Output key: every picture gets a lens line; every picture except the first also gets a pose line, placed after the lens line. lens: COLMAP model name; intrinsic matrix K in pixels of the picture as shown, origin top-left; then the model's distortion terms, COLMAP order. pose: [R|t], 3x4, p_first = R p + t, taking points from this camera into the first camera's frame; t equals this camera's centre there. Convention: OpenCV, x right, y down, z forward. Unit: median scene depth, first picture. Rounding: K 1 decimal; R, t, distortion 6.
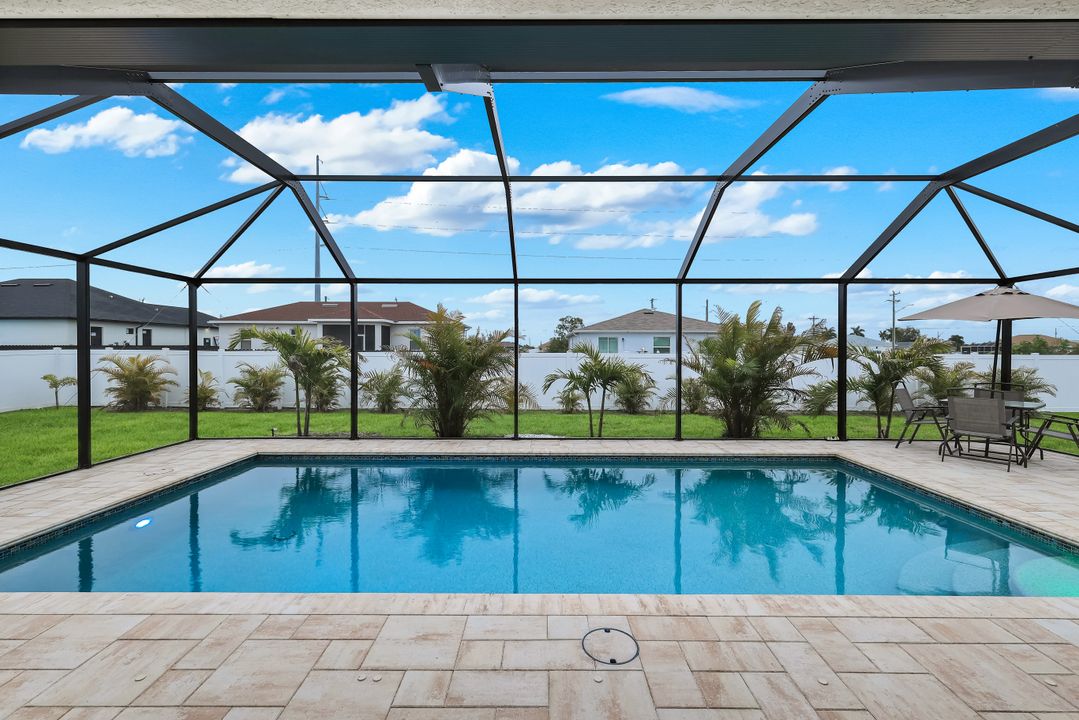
lens RADIAL K [[480.7, 0, 534.5], [0, 480.7, 354.0], [0, 0, 1]] dist [0.001451, -0.000113]
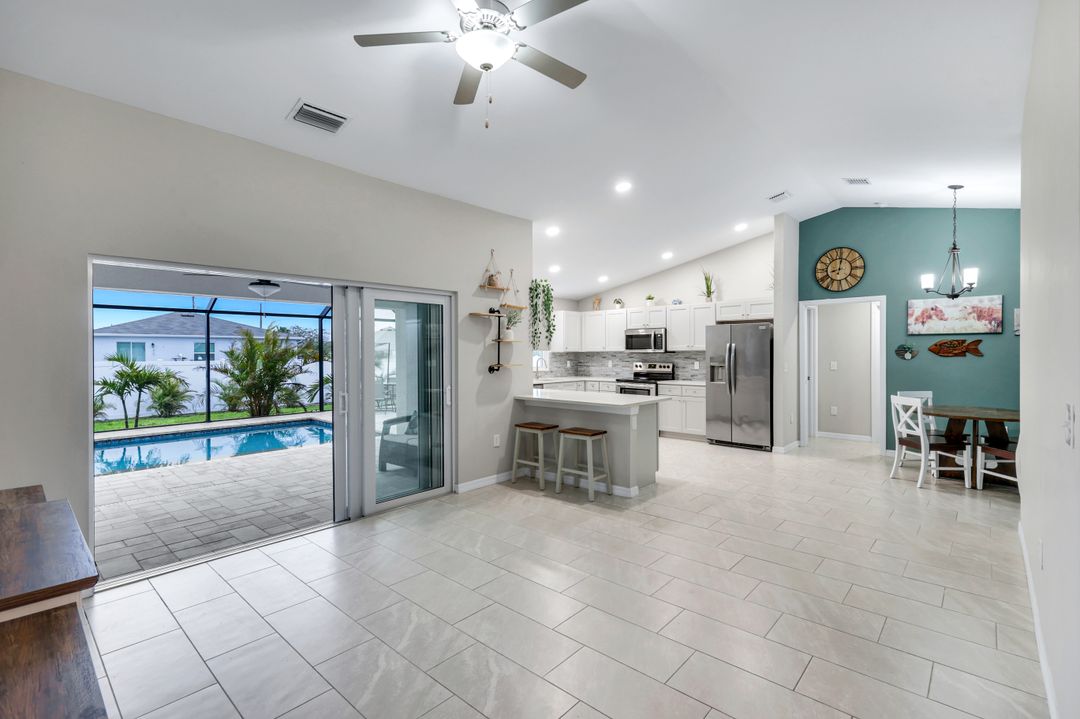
lens RADIAL K [[490.9, 0, 540.6], [0, 490.9, 355.2], [0, 0, 1]] dist [0.004893, -0.000302]
pose [[0.657991, -0.006757, 0.752995, -0.054098], [0.011938, 0.999928, -0.001458, -0.002798], [-0.752931, 0.009949, 0.658025, -0.253349]]
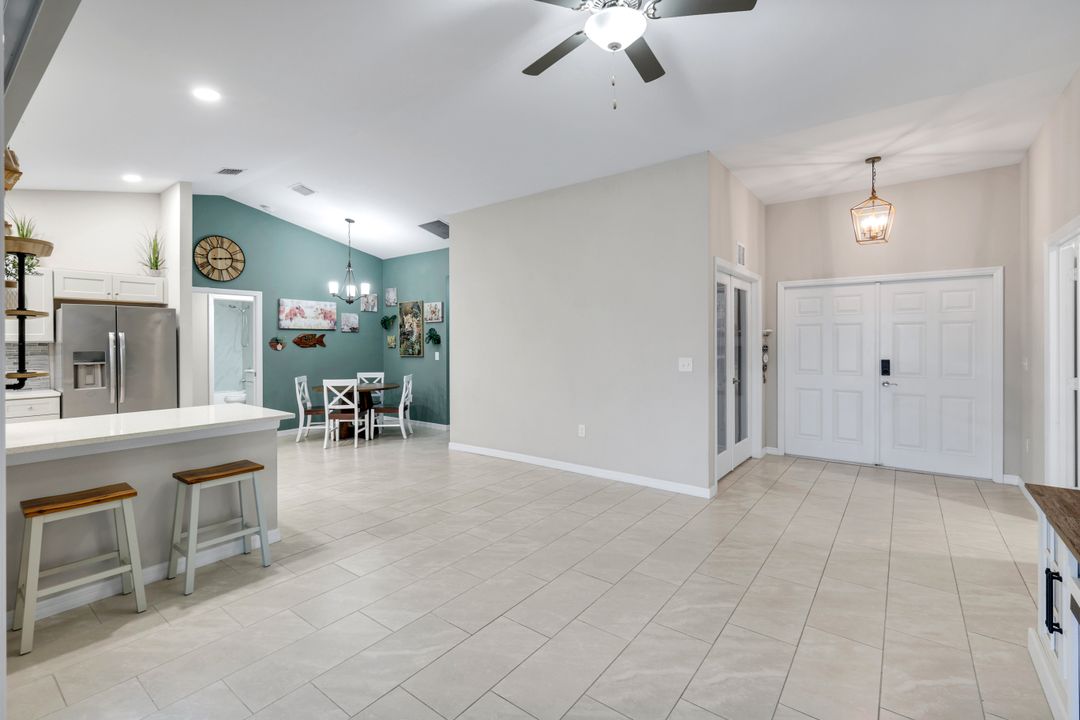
lens RADIAL K [[476.8, 0, 538.2], [0, 476.8, 342.9], [0, 0, 1]] dist [0.008738, -0.002731]
pose [[-0.803165, 0.002894, 0.595749, -0.024859], [0.011564, 0.999876, 0.010732, -0.004580], [-0.595644, 0.015509, -0.803099, -0.060828]]
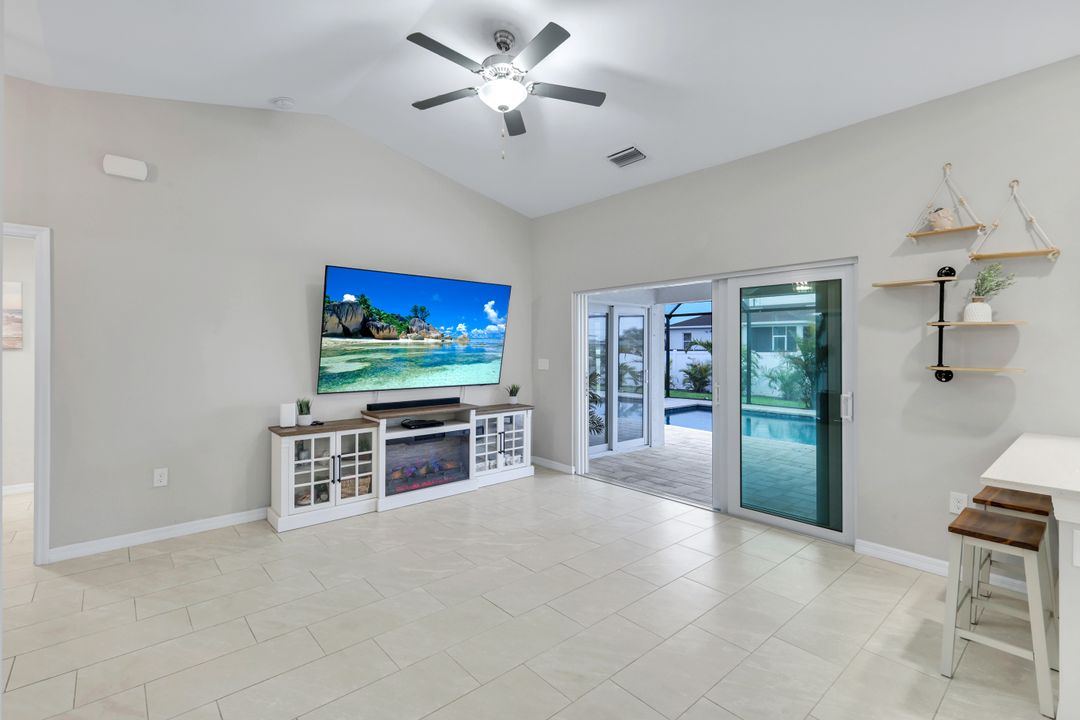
lens RADIAL K [[490.9, 0, 535.8], [0, 490.9, 347.6], [0, 0, 1]] dist [0.004893, -0.000302]
pose [[0.669519, 0.001098, -0.742794, 0.143317], [-0.008589, 0.999944, -0.006263, -0.002187], [0.742745, 0.010573, 0.669490, -0.254278]]
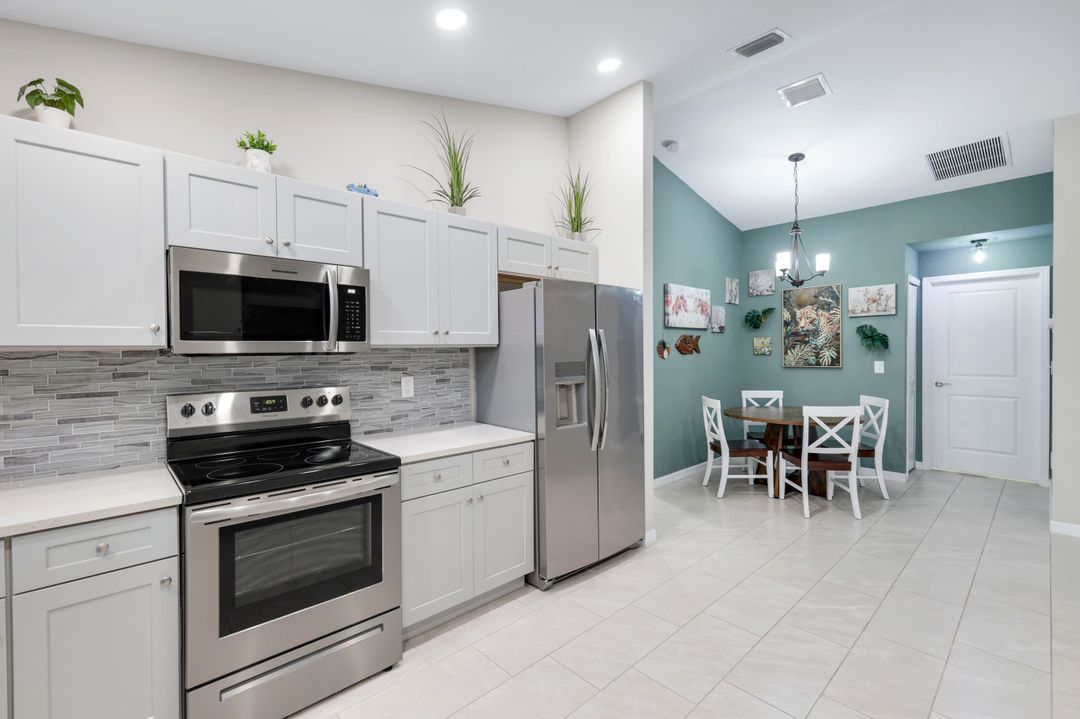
lens RADIAL K [[476.8, 0, 542.2], [0, 476.8, 352.7], [0, 0, 1]] dist [0.008738, -0.002731]
pose [[-0.698050, 0.000526, 0.716048, 0.201117], [0.016052, 0.999760, 0.014914, -0.005149], [-0.715869, 0.021905, -0.697891, -0.019070]]
